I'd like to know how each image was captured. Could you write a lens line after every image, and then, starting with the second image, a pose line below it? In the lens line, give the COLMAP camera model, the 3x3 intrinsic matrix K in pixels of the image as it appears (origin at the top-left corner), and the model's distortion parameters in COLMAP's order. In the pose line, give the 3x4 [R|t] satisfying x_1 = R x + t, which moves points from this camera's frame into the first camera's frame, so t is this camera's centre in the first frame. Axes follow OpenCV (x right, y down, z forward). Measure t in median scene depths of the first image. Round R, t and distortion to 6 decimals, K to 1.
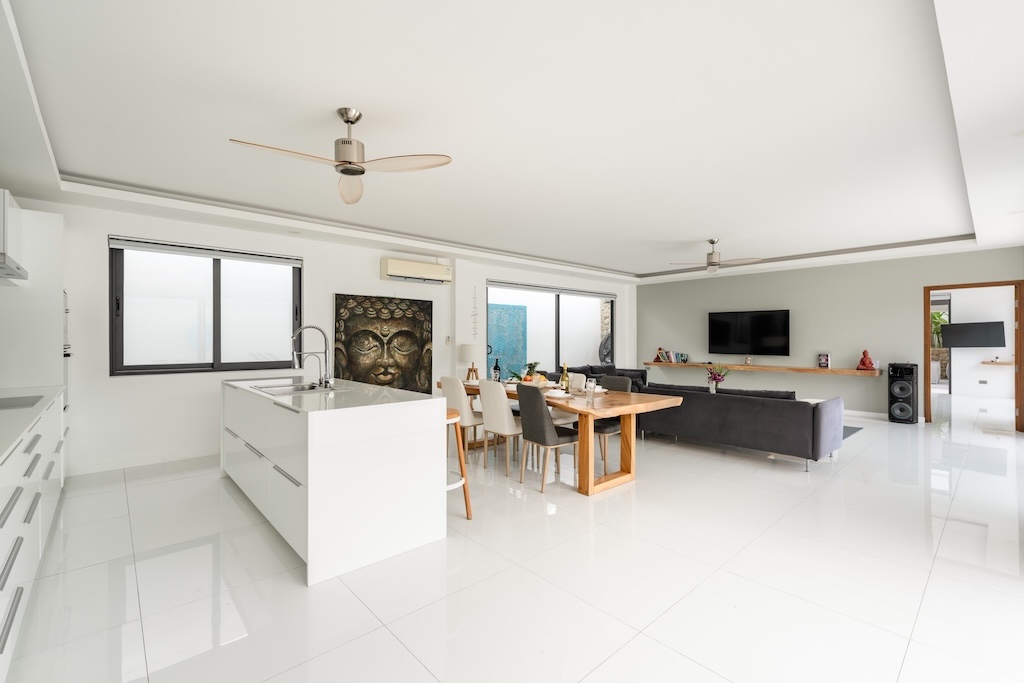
lens RADIAL K [[446.7, 0, 517.1], [0, 446.7, 337.0], [0, 0, 1]] dist [0.001127, -0.000017]
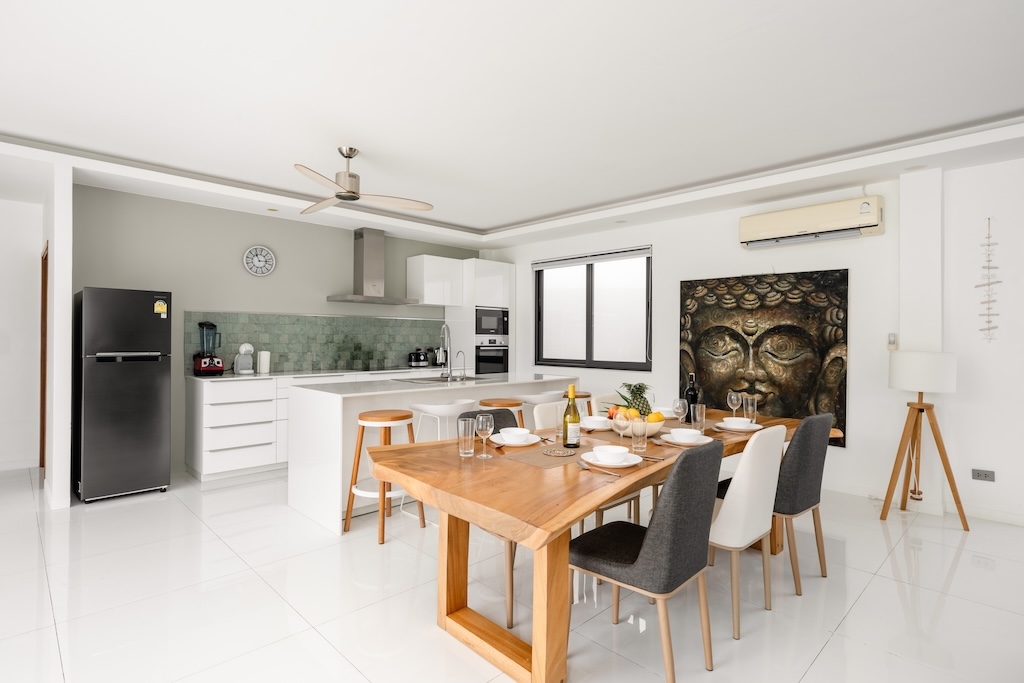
lens RADIAL K [[512.0, 0, 512.0], [0, 512.0, 341.5], [0, 0, 1]] dist [0.002217, 0.000182]
pose [[0.033234, 0.005563, -0.999432, 0.458091], [-0.002358, 0.999982, 0.005488, 0.005026], [0.999445, 0.002174, 0.033247, 0.627059]]
